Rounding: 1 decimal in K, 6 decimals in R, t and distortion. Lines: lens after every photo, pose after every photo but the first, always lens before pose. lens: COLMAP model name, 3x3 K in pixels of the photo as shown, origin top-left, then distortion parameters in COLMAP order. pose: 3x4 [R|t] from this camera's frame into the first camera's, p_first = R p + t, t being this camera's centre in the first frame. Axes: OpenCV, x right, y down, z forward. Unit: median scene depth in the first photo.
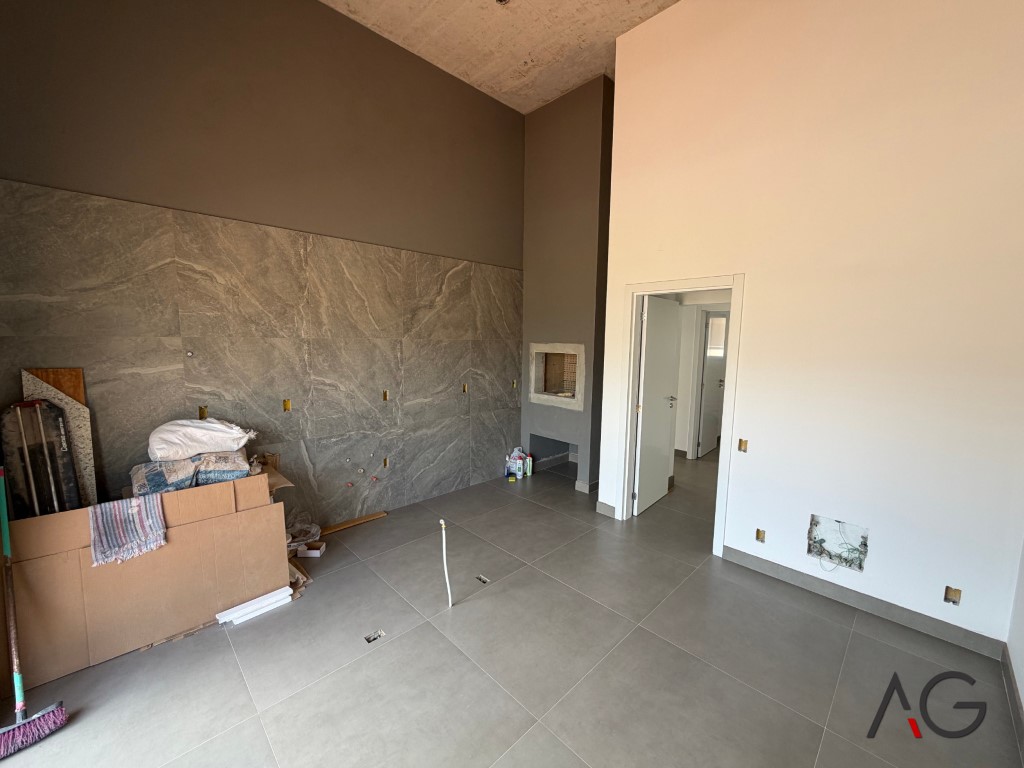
lens RADIAL K [[408.9, 0, 512.4], [0, 408.9, 378.0], [0, 0, 1]] dist [-0.001313, 0.000031]
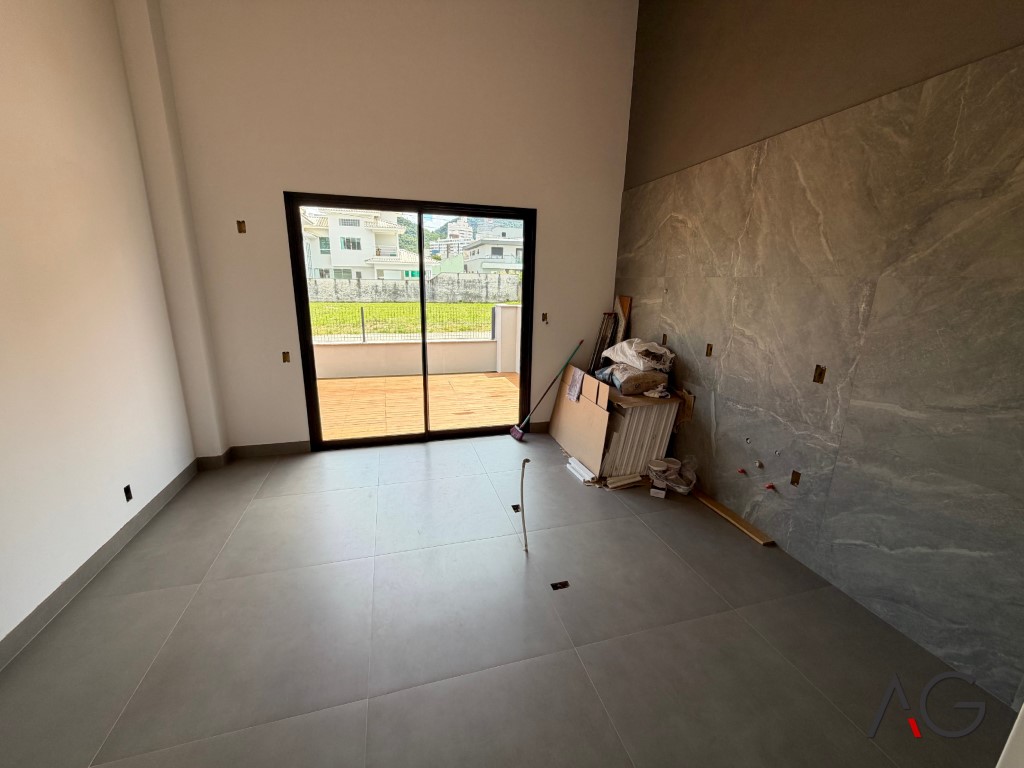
lens RADIAL K [[408.9, 0, 508.1], [0, 408.9, 386.5], [0, 0, 1]] dist [-0.001313, 0.000031]
pose [[-0.479908, 0.191240, -0.856222, 0.451156], [-0.119556, 0.952592, 0.279775, -0.056333], [0.869134, 0.236633, -0.434293, 0.920466]]
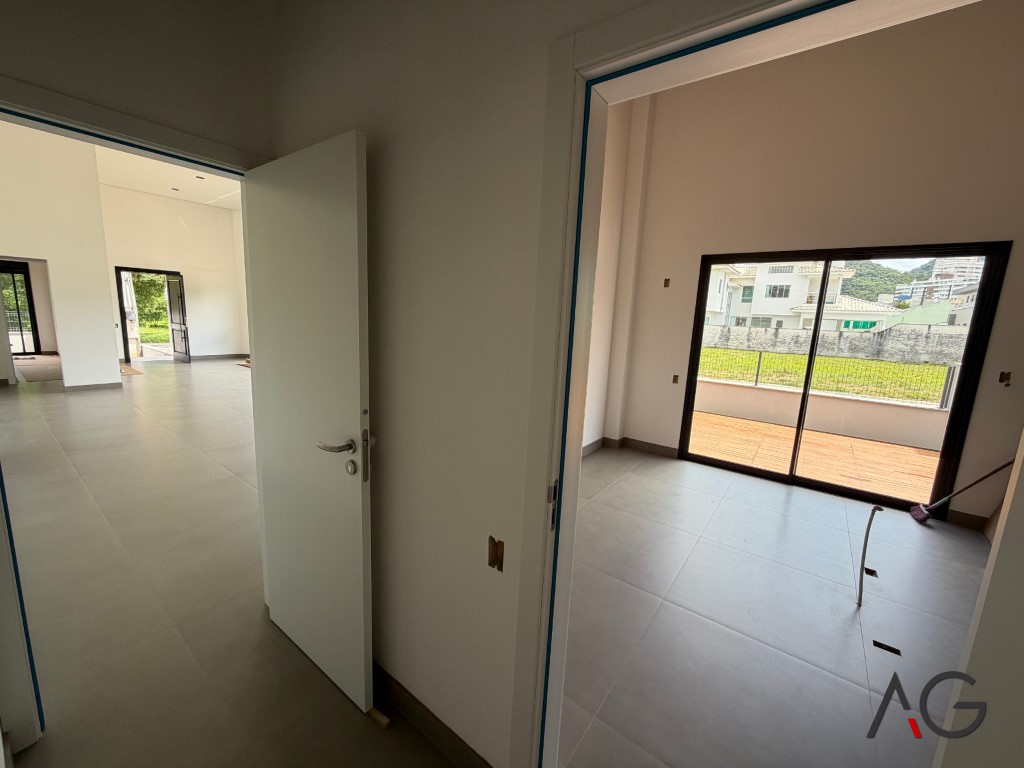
lens RADIAL K [[408.9, 0, 512.6], [0, 408.9, 382.0], [0, 0, 1]] dist [-0.001313, 0.000031]
pose [[-0.986297, -0.039327, -0.160223, 0.559489], [-0.080377, 0.962664, 0.258491, -0.064032], [0.144076, 0.267828, -0.952634, 1.165472]]
